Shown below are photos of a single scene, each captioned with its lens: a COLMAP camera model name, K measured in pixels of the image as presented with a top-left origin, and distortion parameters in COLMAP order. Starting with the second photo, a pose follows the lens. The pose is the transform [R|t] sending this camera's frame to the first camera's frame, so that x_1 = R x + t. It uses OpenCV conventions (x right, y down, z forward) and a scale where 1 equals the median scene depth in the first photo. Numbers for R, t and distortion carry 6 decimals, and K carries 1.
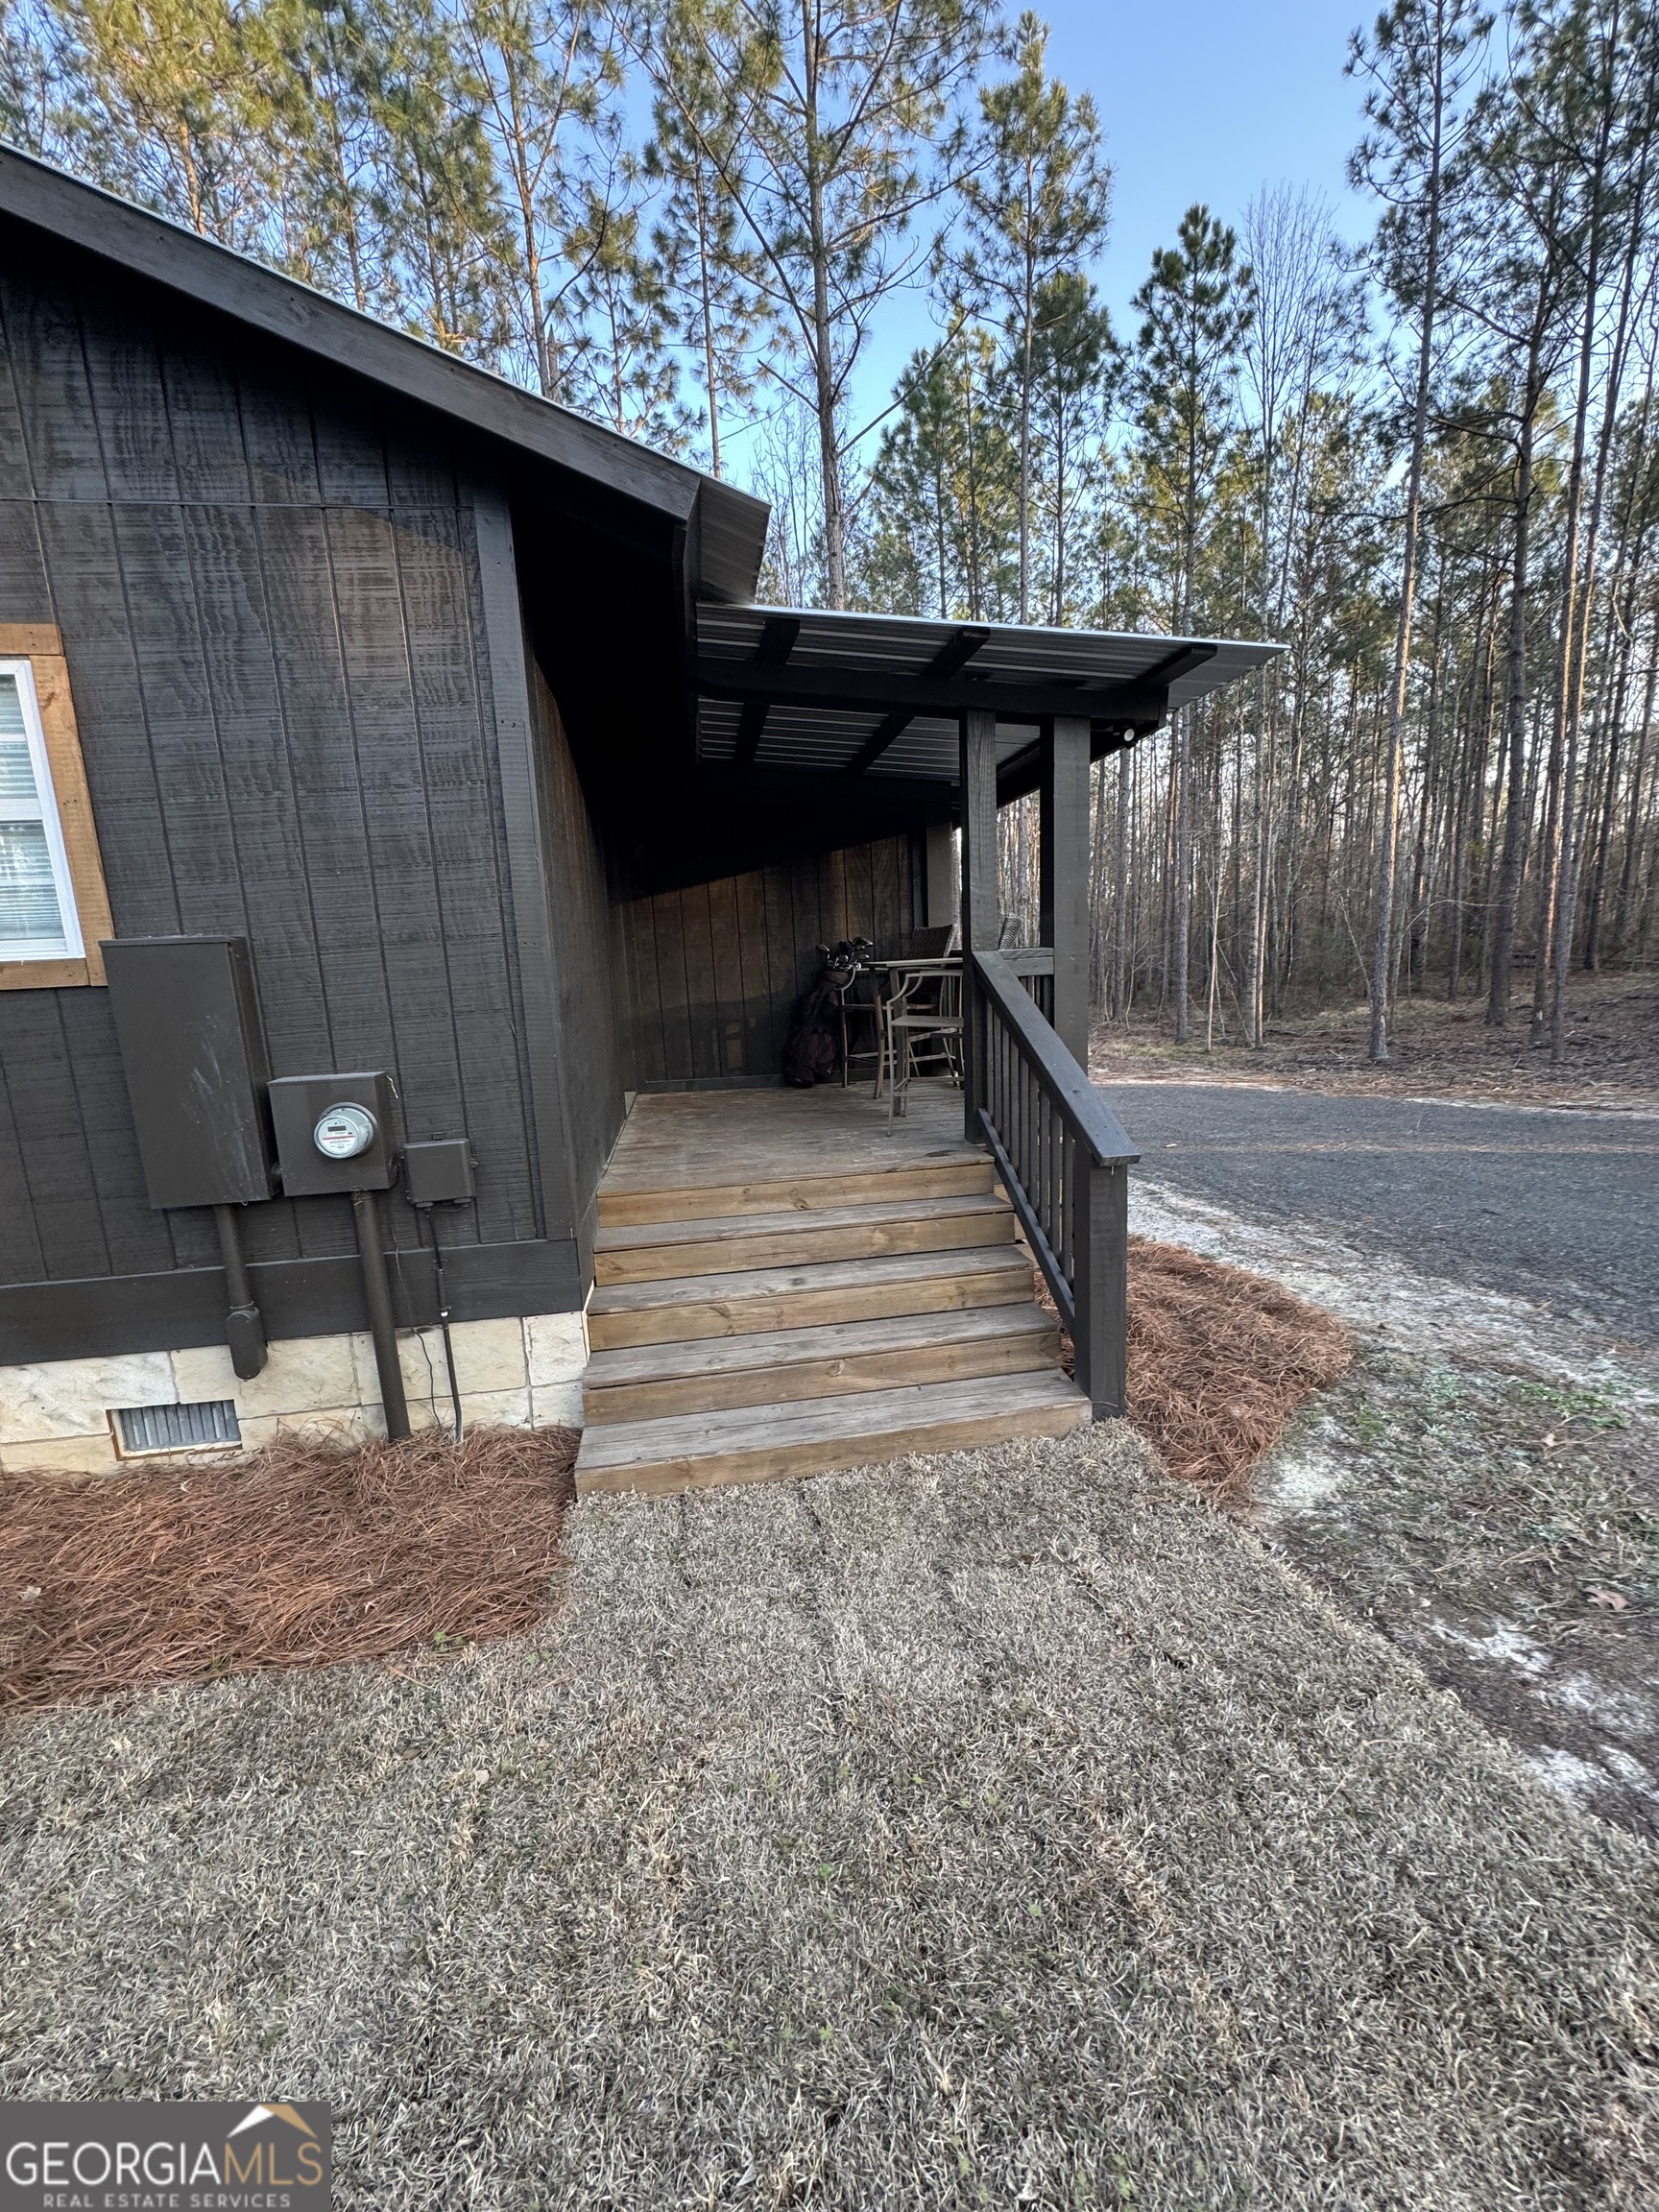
lens RADIAL K [[882.0, 0, 829.5], [0, 882.0, 1106.0], [0, 0, 1]] dist [-0.002825, 0.000777]
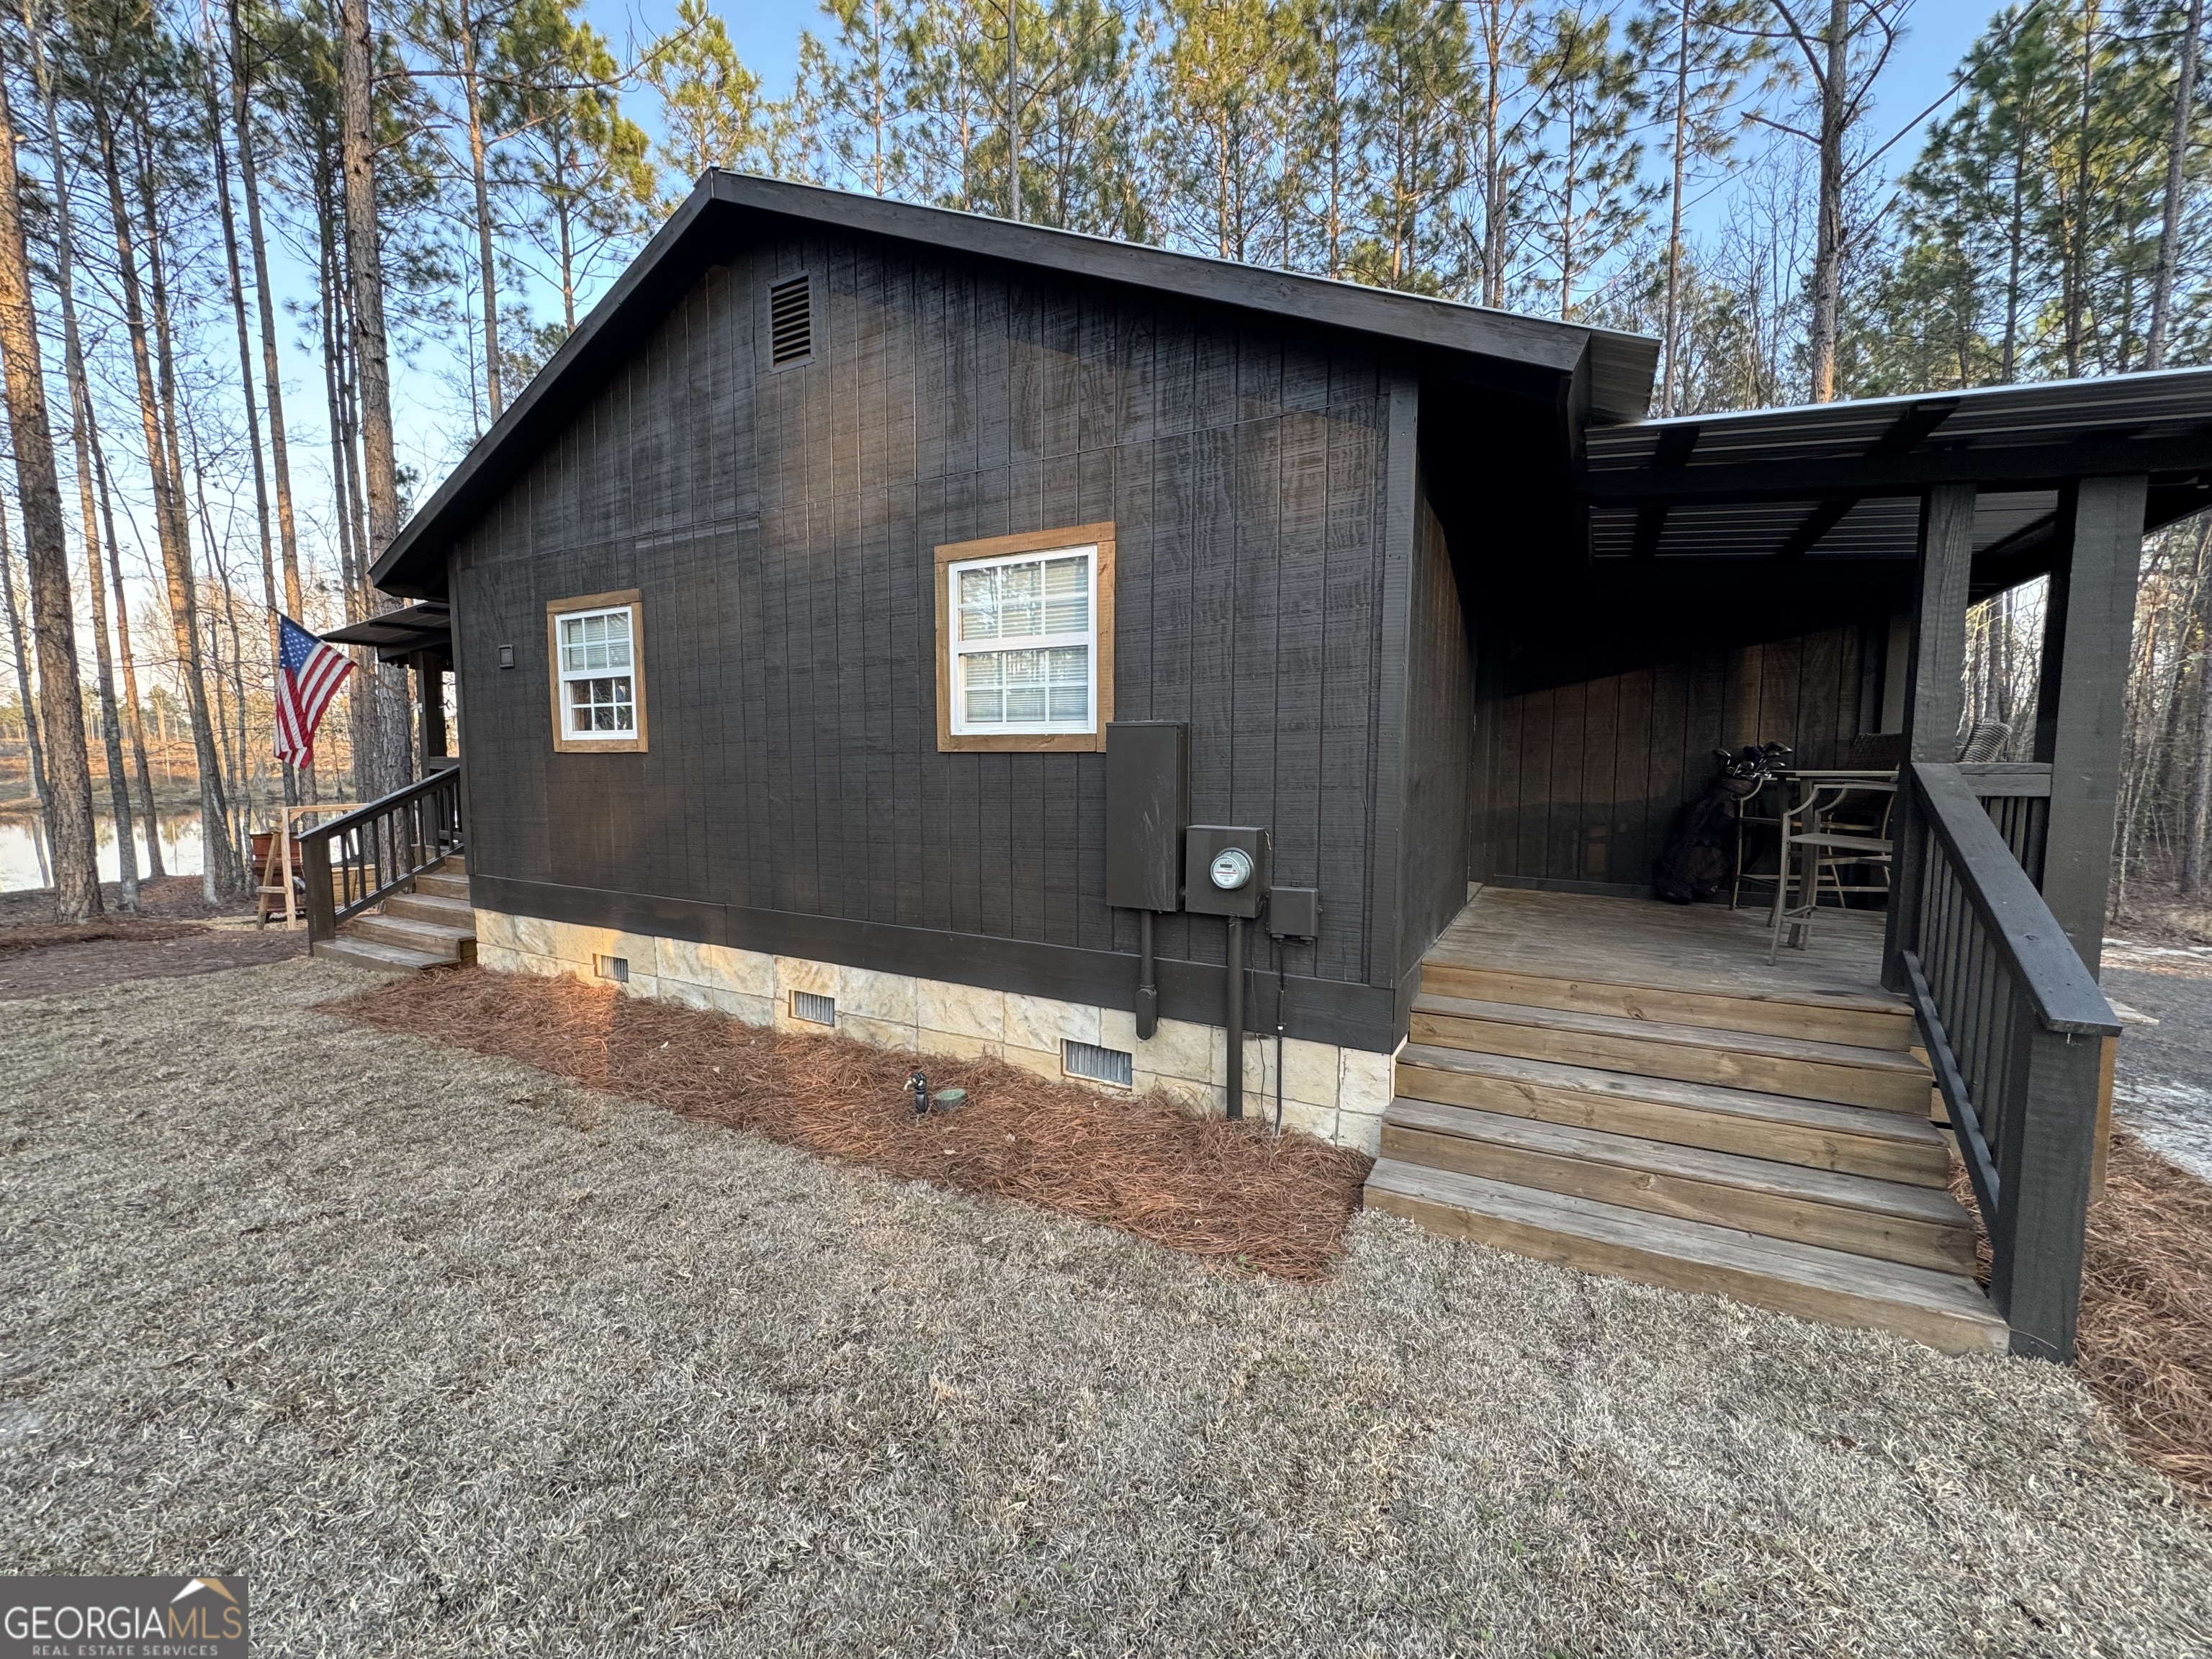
lens RADIAL K [[882.0, 0, 1106.0], [0, 882.0, 829.5], [0, 0, 1]] dist [-0.002825, 0.000777]
pose [[0.794084, 0.098401, -0.599790, 0.078728], [-0.145206, 0.988947, -0.029997, 0.032486], [0.590208, 0.110913, 0.799595, -0.155843]]
